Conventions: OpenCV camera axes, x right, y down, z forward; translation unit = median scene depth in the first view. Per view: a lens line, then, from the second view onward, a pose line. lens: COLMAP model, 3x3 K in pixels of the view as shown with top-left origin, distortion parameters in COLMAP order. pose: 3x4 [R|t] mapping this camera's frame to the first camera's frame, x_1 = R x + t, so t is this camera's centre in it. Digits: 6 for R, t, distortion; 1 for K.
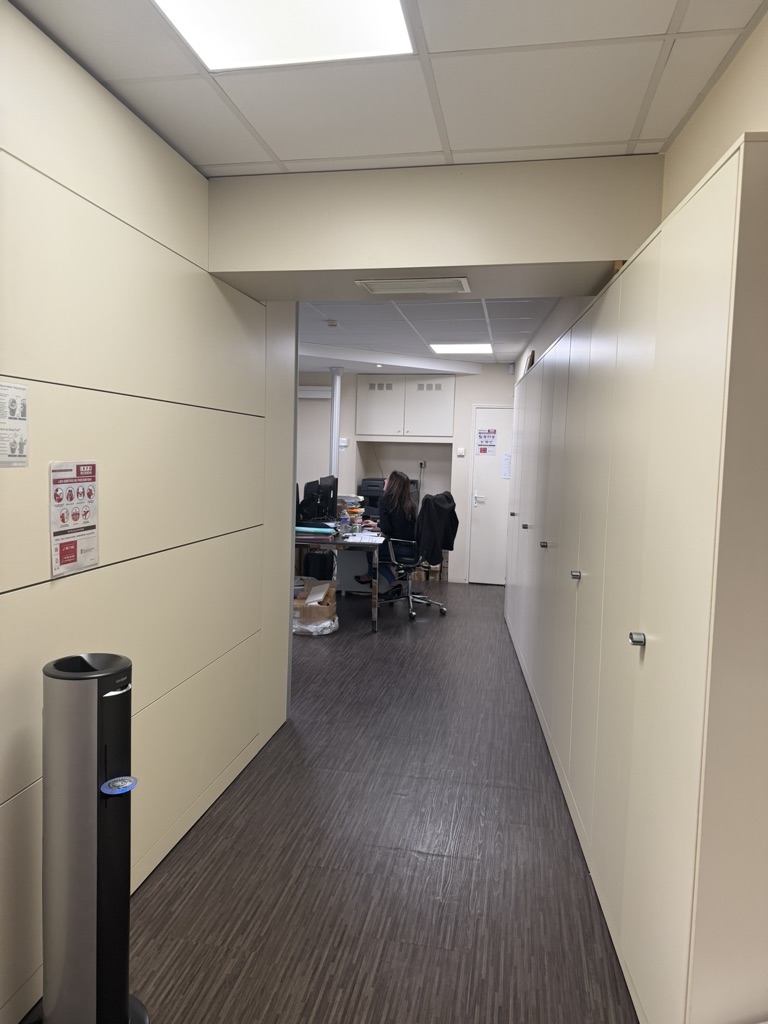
lens RADIAL K [[717.1, 0, 379.8], [0, 717.1, 504.4], [0, 0, 1]] dist [0.048255, -0.052743]
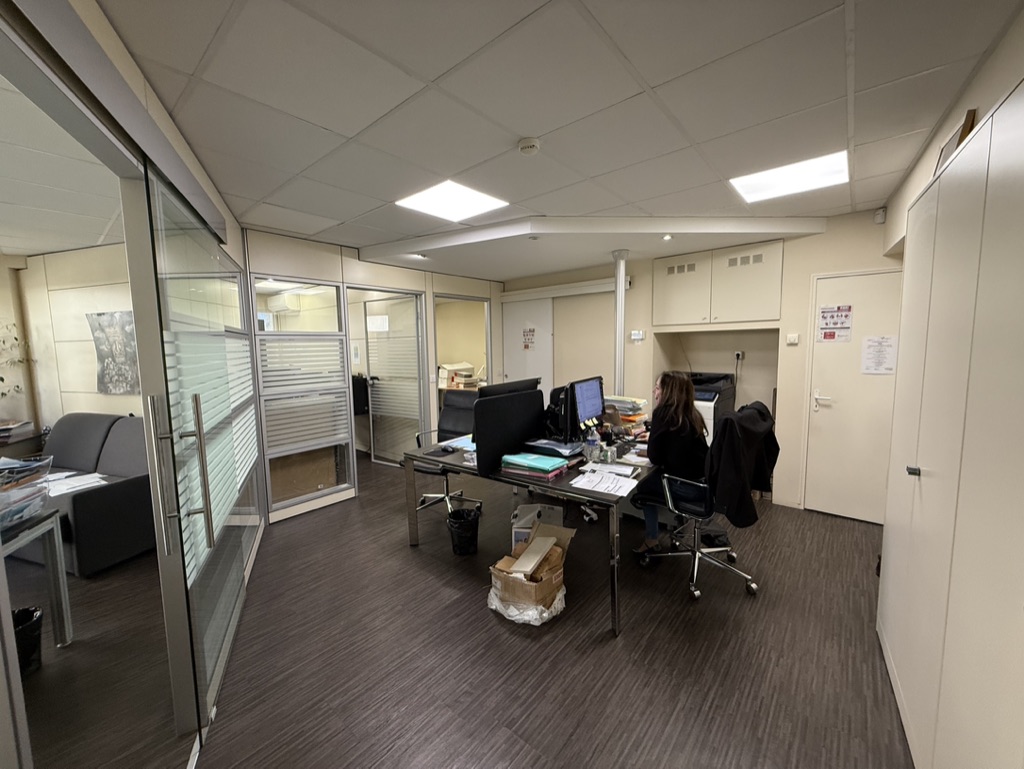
lens RADIAL K [[409.5, 0, 503.2], [0, 409.5, 381.9], [0, 0, 1]] dist [0.000218, -0.000211]
pose [[0.866672, -0.001258, -0.498877, 0.089582], [0.009694, 0.999850, 0.014321, -0.051629], [0.498784, -0.017248, 0.866555, 0.658544]]
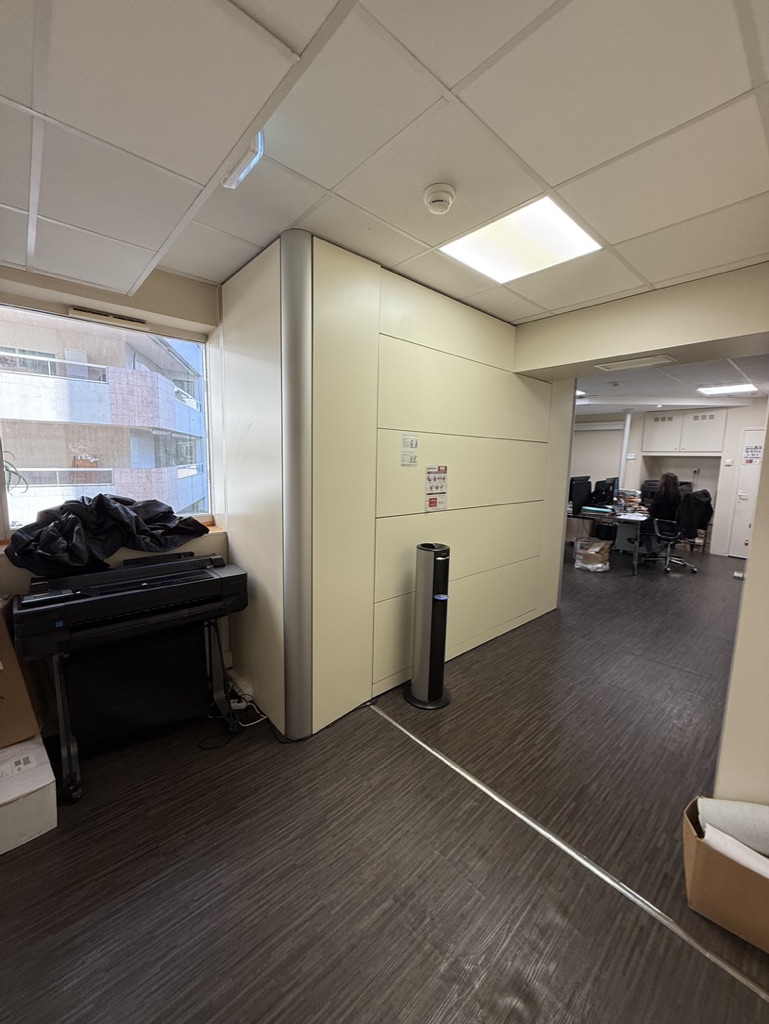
lens RADIAL K [[409.5, 0, 381.1], [0, 409.5, 507.4], [0, 0, 1]] dist [0.000218, -0.000211]
pose [[0.794106, 0.061959, -0.604612, 0.089840], [-0.042964, 0.998024, 0.045846, 0.009470], [0.606258, -0.010430, 0.795199, -0.067939]]
